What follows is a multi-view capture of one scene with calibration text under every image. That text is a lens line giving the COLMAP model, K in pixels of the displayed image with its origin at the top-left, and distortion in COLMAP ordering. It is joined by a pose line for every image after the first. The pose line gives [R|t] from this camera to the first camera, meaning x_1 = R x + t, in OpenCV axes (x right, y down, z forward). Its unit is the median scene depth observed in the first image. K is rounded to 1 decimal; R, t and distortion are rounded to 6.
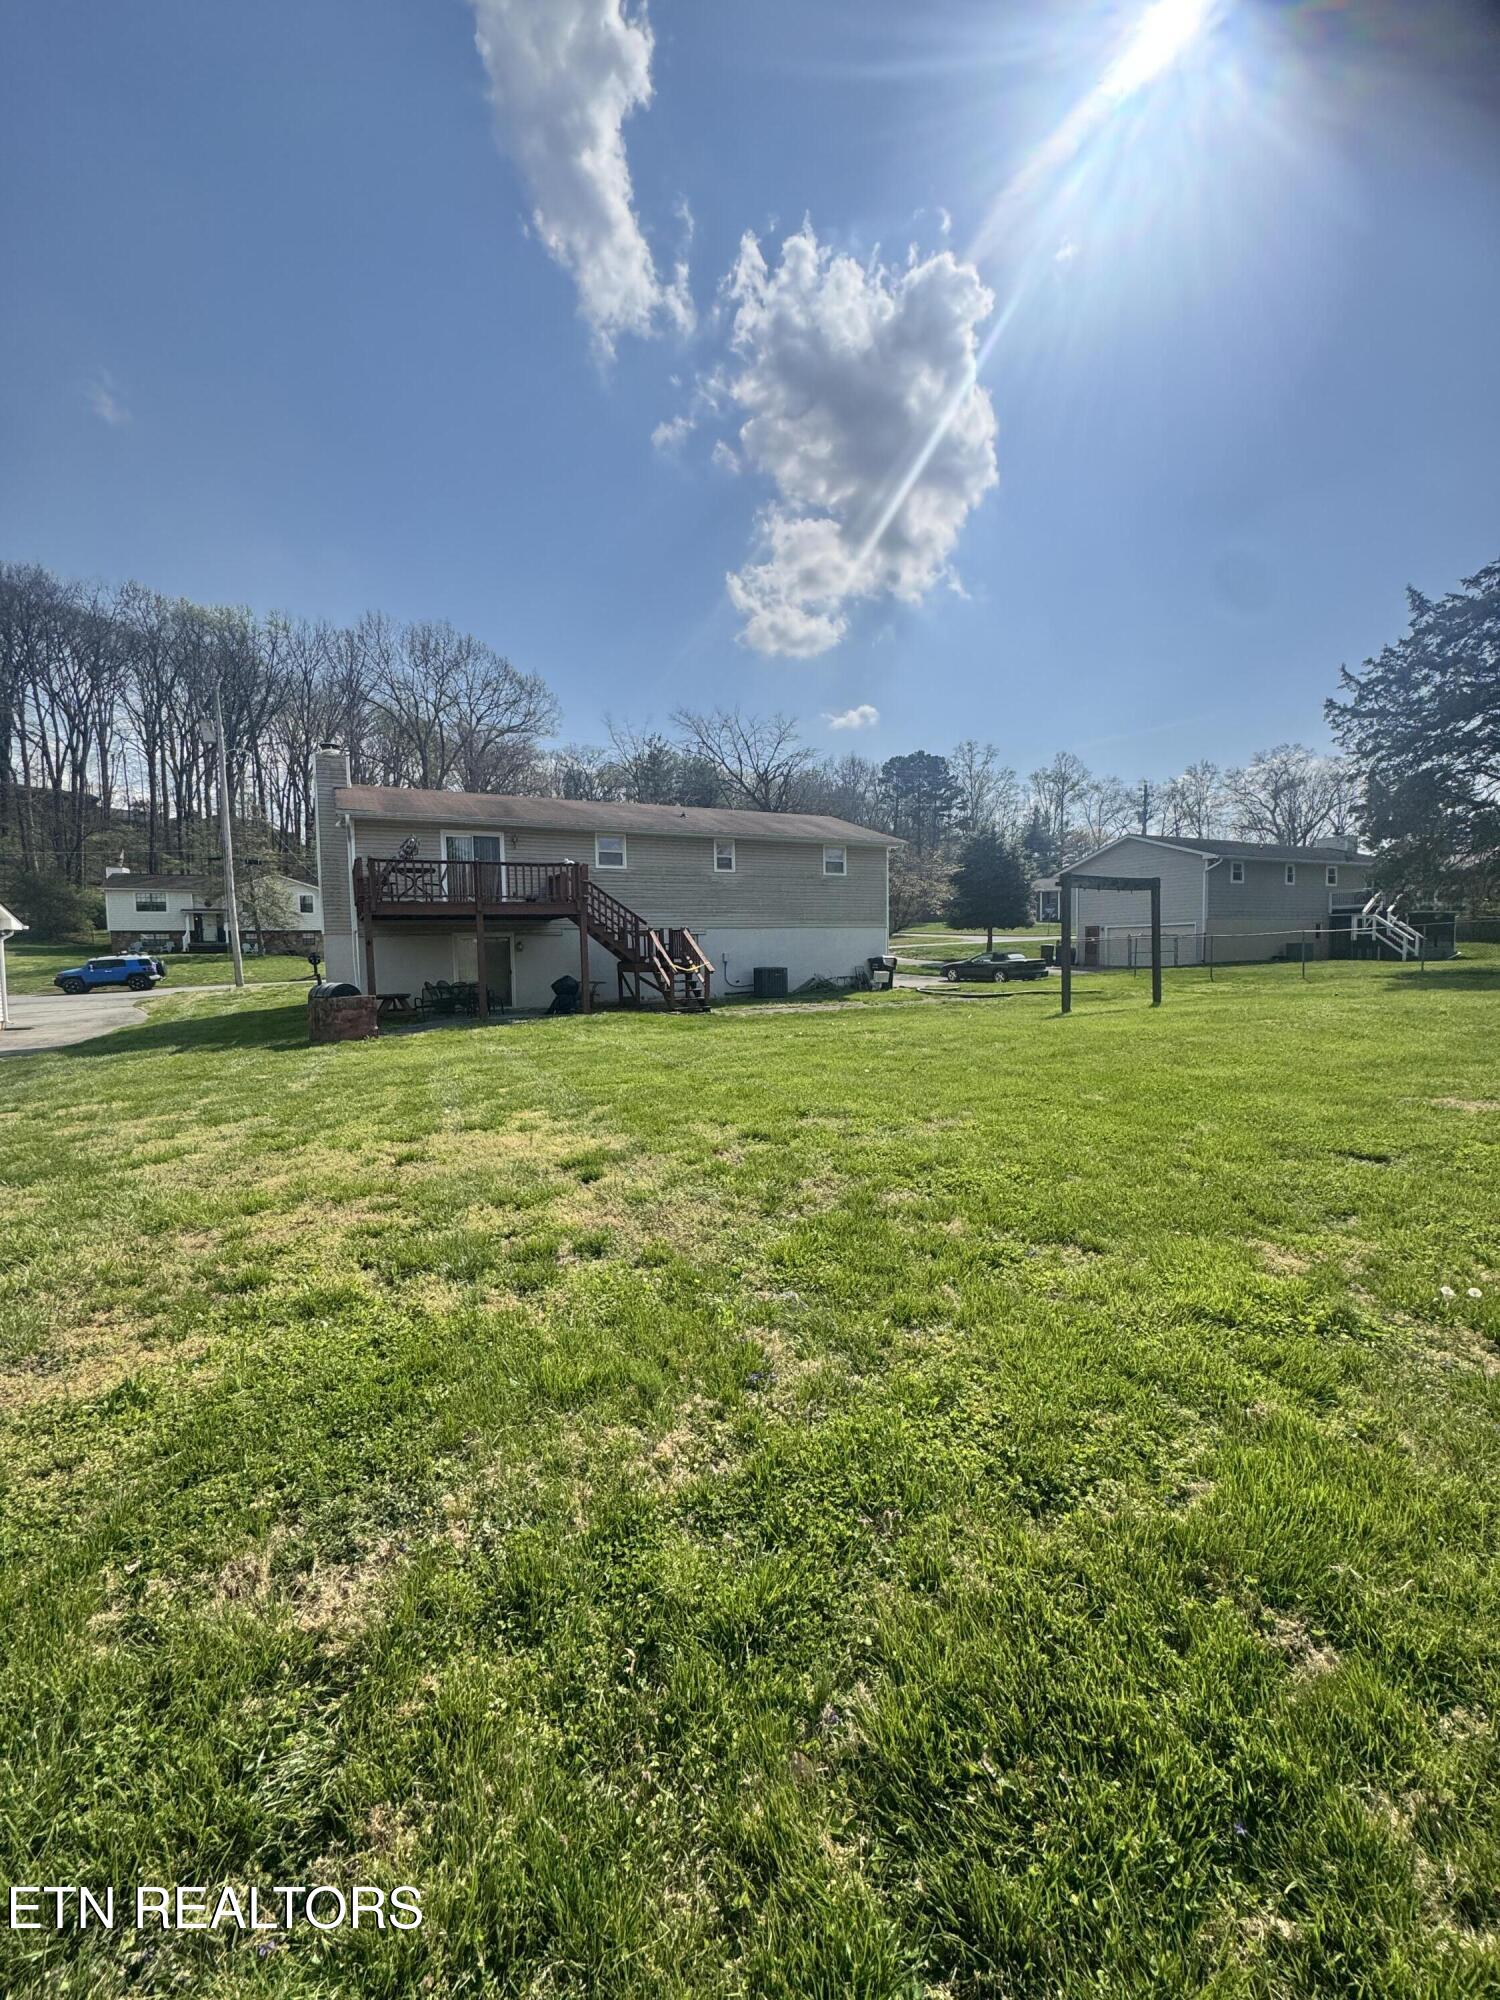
lens RADIAL K [[801.9, 0, 750.3], [0, 801.9, 1003.5], [0, 0, 1]] dist [-0.004122, 0.000641]
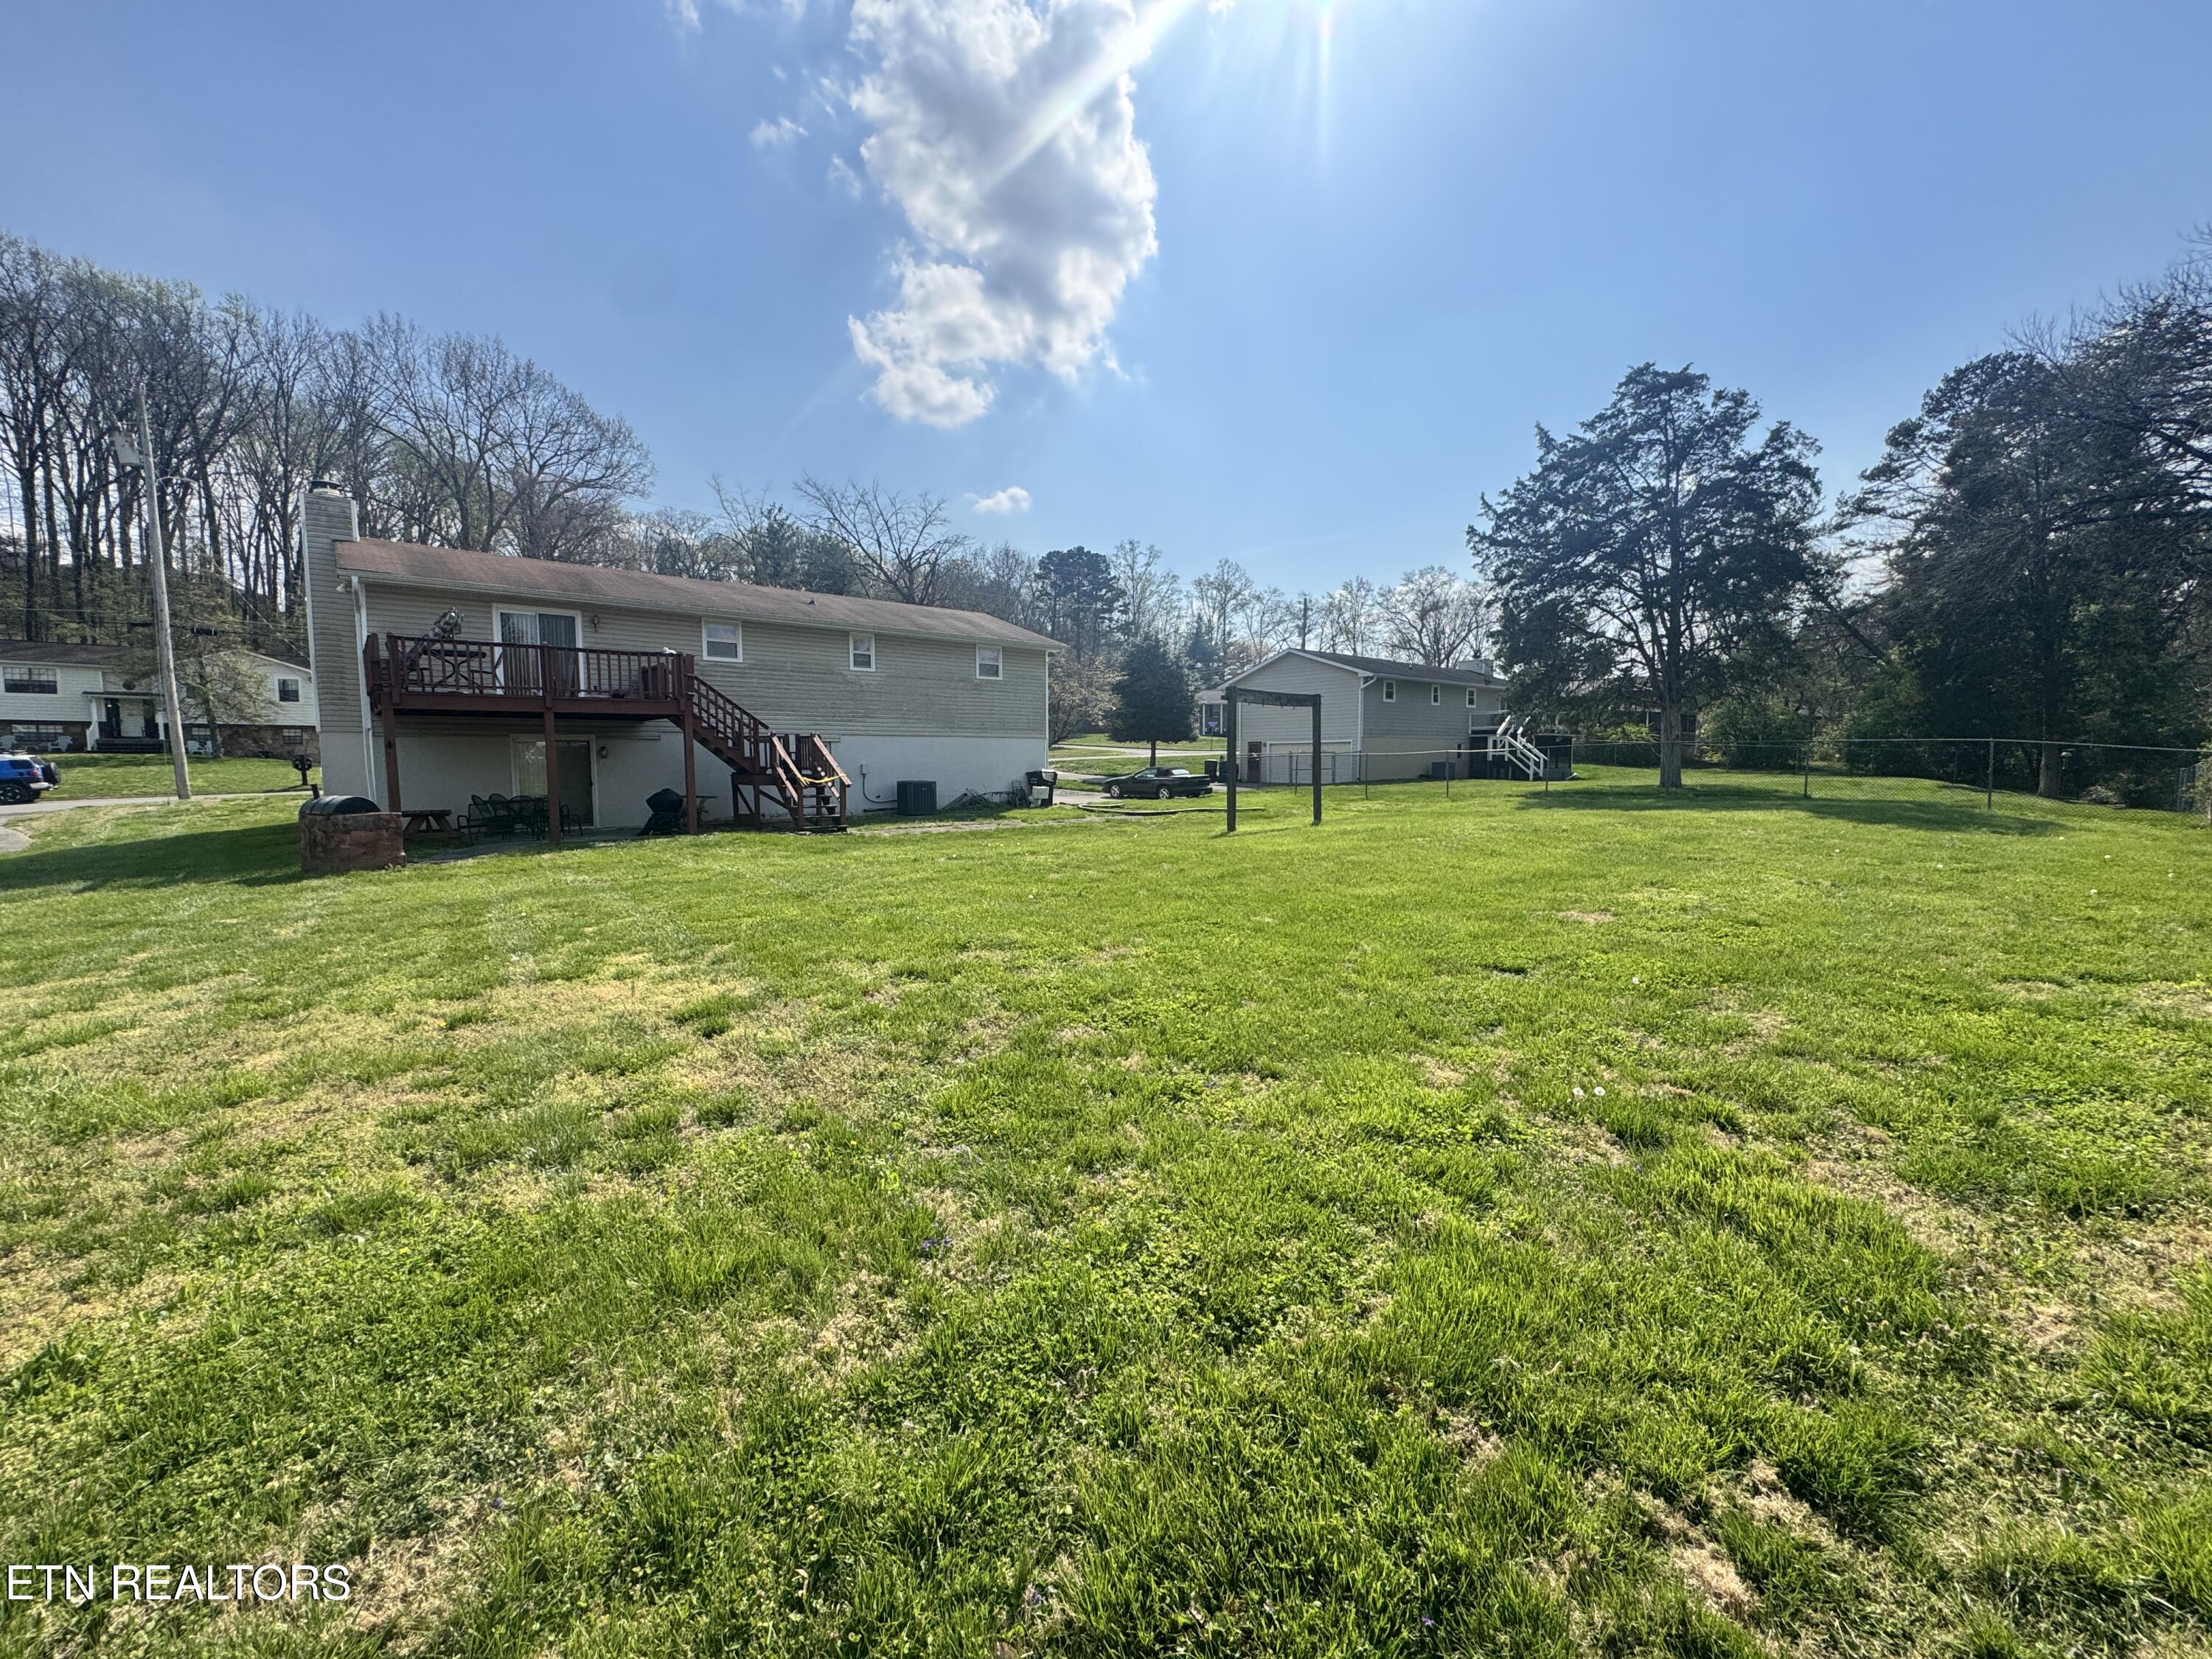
lens RADIAL K [[886.9, 0, 1108.8], [0, 886.9, 831.8], [0, 0, 1]] dist [-0.004122, 0.000641]
pose [[0.970886, -0.003525, 0.239516, -0.012851], [0.000565, 0.999923, 0.012426, -0.002993], [-0.239542, -0.011929, 0.970813, -0.002596]]
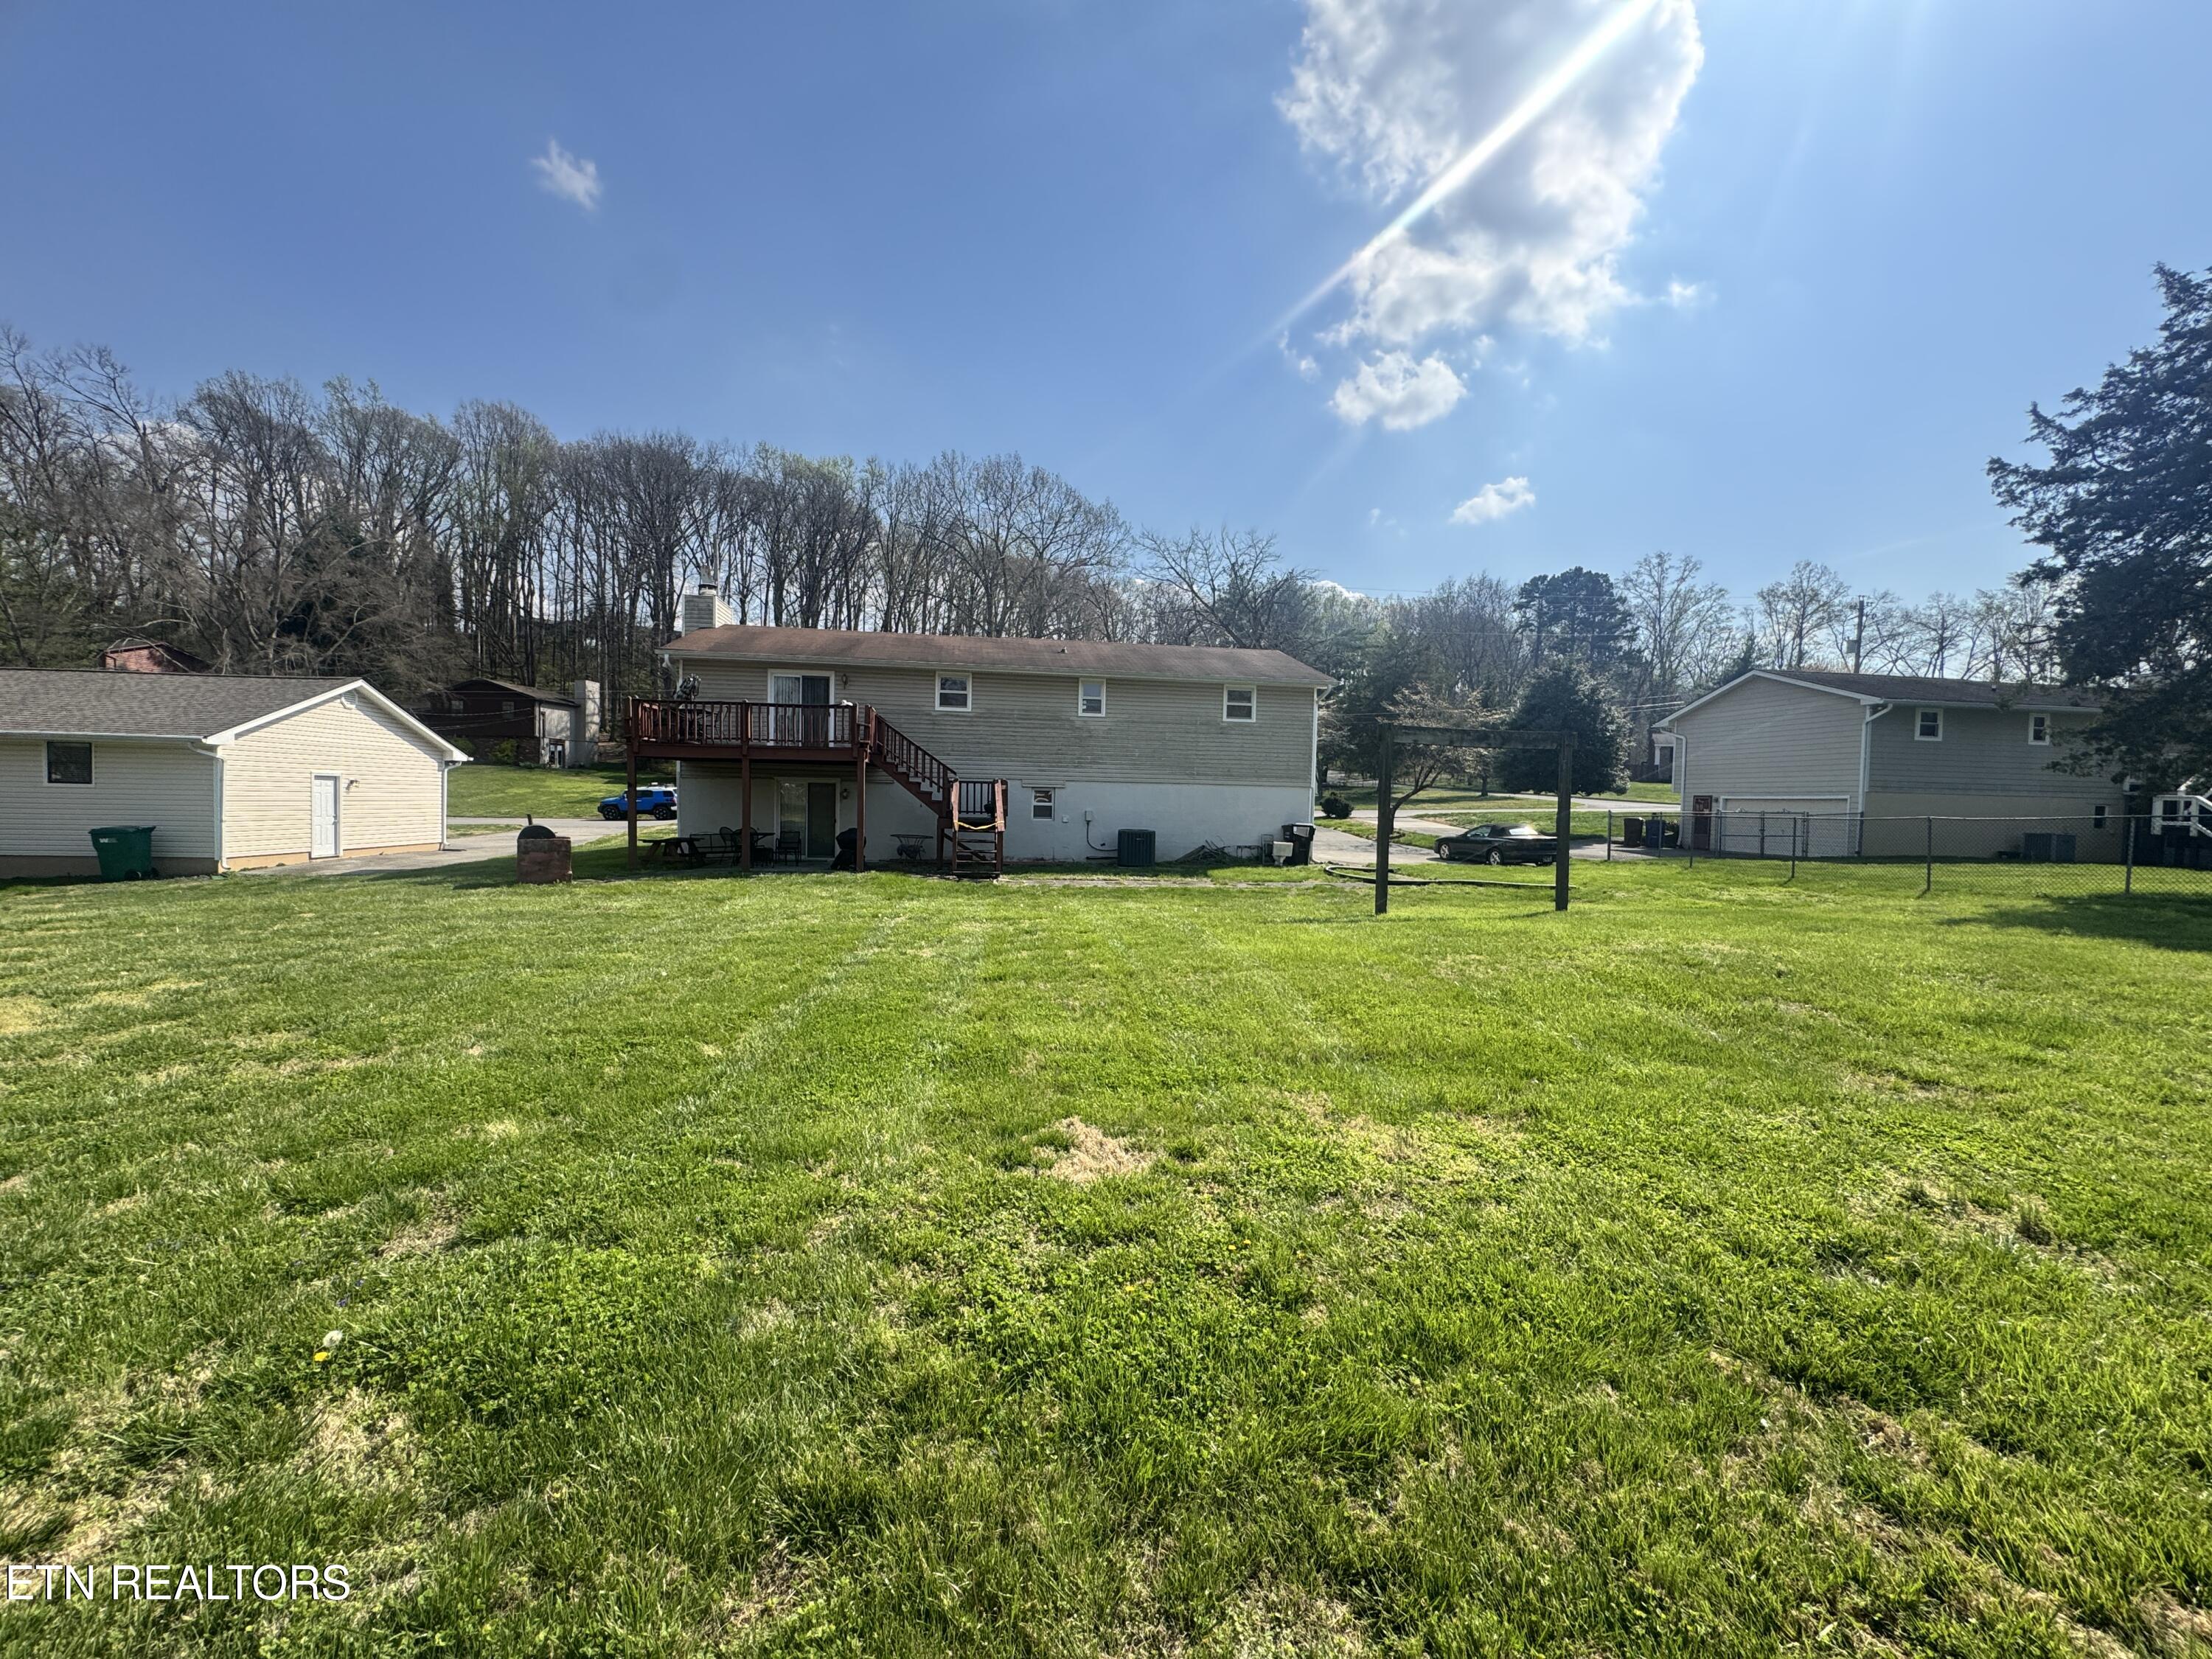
lens RADIAL K [[886.9, 0, 1108.8], [0, 886.9, 831.8], [0, 0, 1]] dist [-0.004122, 0.000641]
pose [[0.946278, 0.052071, -0.319134, 1.023788], [-0.061872, 0.997871, -0.020642, -0.078529], [0.317379, 0.039278, 0.947485, 0.395877]]
